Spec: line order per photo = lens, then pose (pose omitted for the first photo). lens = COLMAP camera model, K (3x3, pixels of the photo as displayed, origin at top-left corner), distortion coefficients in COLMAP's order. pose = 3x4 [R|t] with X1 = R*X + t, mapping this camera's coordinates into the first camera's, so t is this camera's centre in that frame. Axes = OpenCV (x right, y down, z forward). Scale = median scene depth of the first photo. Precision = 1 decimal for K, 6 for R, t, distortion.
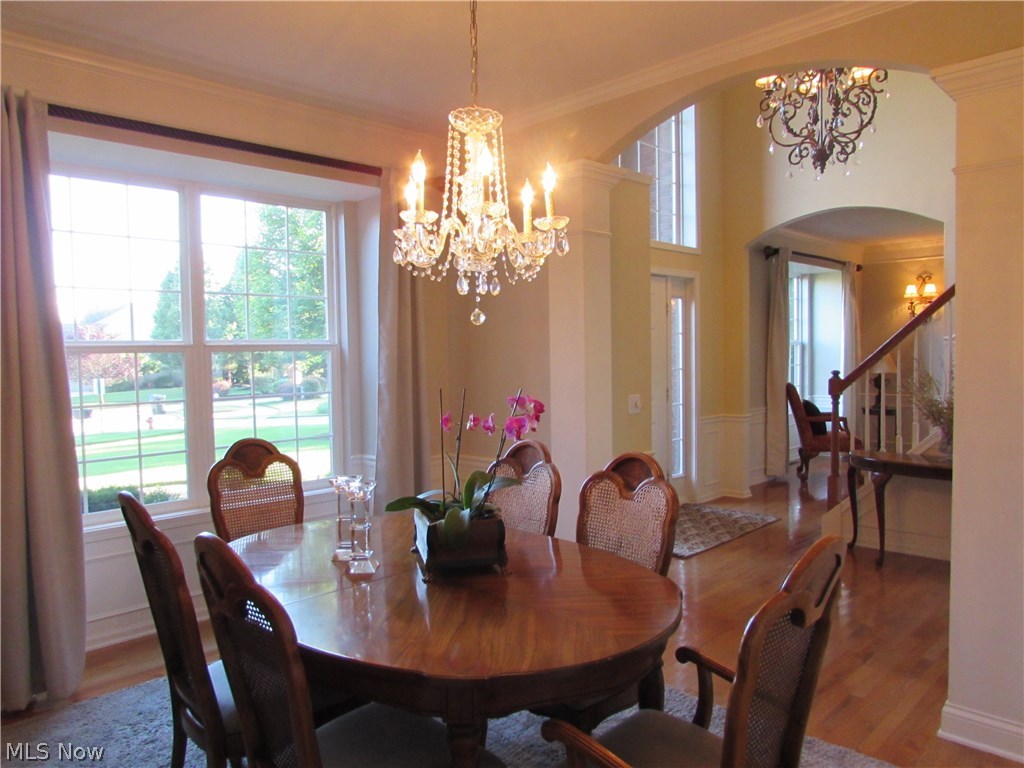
lens RADIAL K [[720.0, 0, 512.0], [0, 720.0, 384.0], [0, 0, 1]] dist [-0.042887, 0.017337]
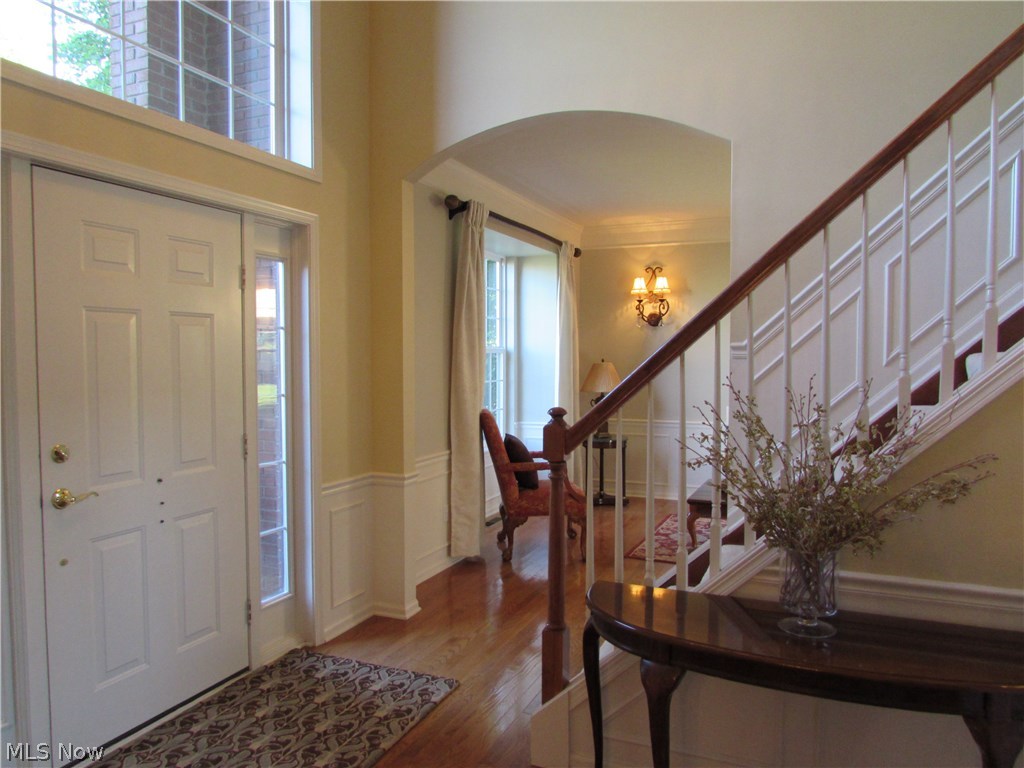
lens RADIAL K [[722.2, 0, 512.0], [0, 722.2, 384.0], [0, 0, 1]] dist [-0.040949, 0.026951]
pose [[0.928589, 0.000414, 0.371109, 0.271740], [0.002594, 0.999968, -0.007606, -0.034622], [-0.371100, 0.008025, 0.928558, 0.621451]]
